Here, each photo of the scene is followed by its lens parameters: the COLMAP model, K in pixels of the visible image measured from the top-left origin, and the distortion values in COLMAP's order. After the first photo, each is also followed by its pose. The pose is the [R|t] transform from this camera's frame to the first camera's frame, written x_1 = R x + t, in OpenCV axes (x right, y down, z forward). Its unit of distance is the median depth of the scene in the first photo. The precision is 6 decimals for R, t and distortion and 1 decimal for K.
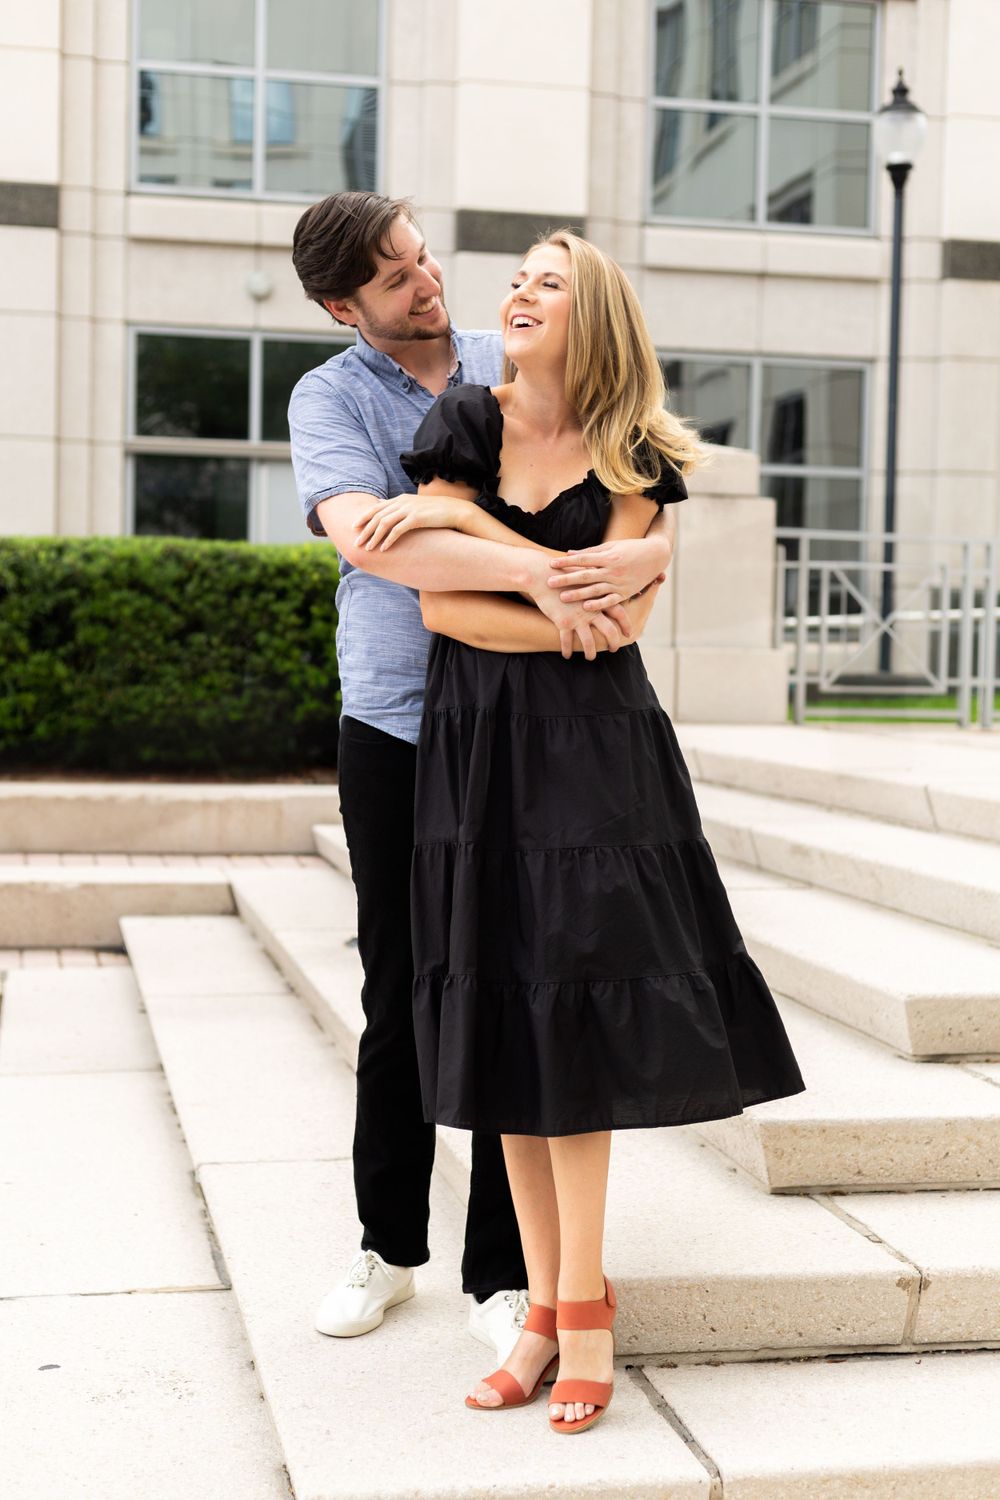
lens RADIAL K [[2271.4, 0, 500.0], [0, 2271.4, 750.0], [0, 0, 1]] dist [-0.000822, 0.013378]
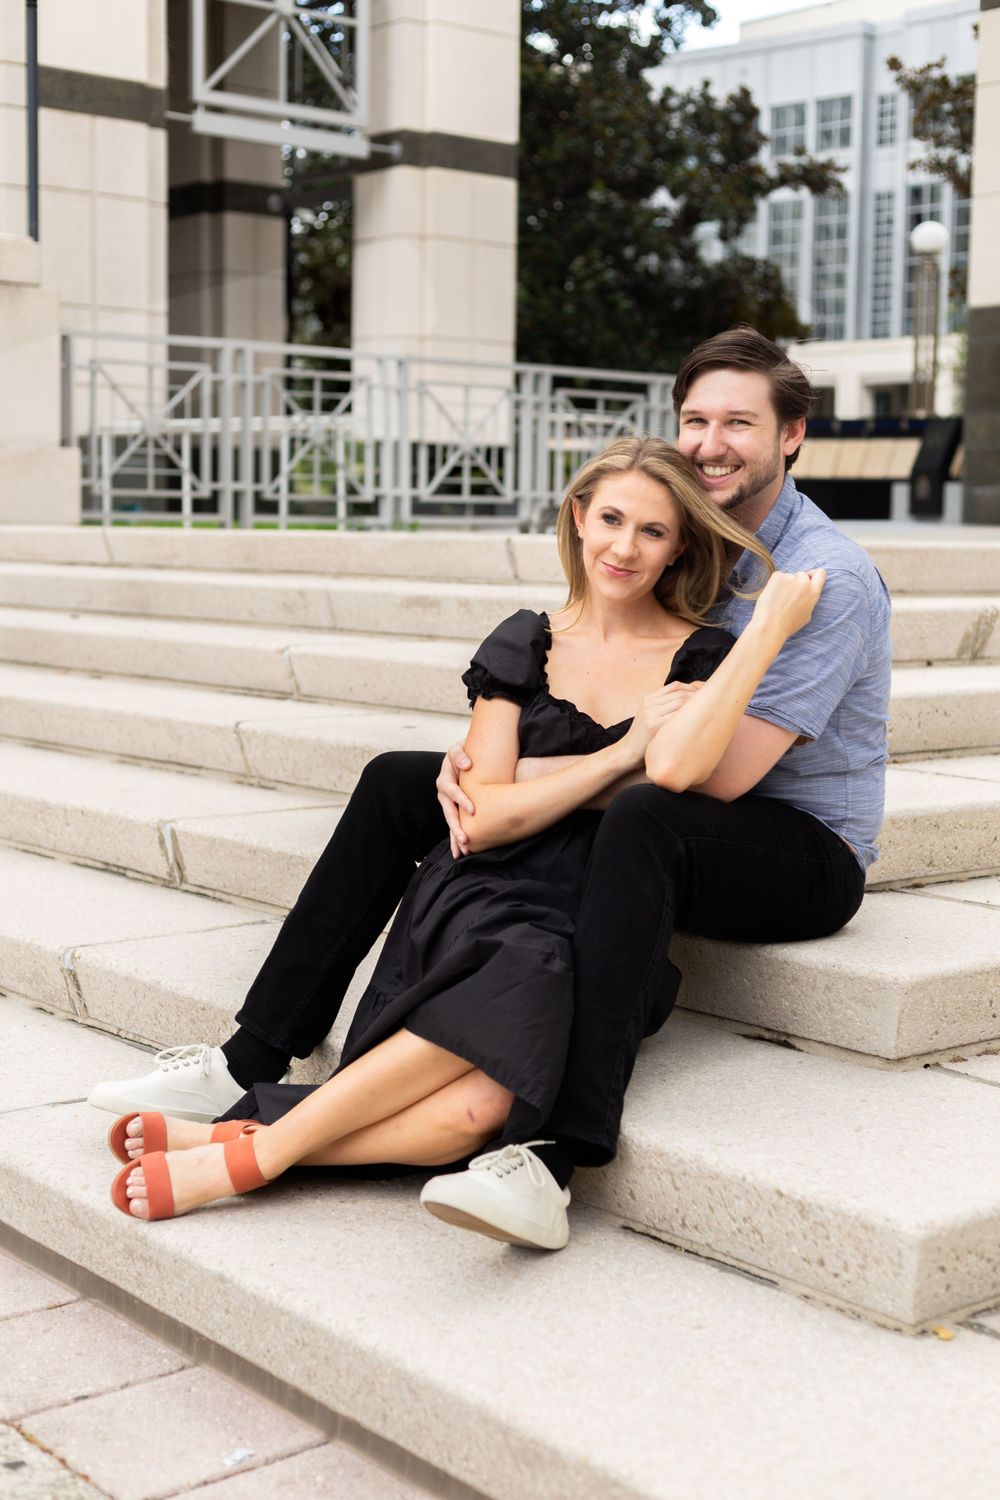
lens RADIAL K [[2150.1, 0, 500.0], [0, 2150.1, 750.0], [0, 0, 1]] dist [0.015082, 0.009625]
pose [[0.884430, -0.053535, 0.463593, -0.167770], [0.022959, 0.997187, 0.071353, 0.026765], [-0.466108, -0.052463, 0.883171, 0.109045]]
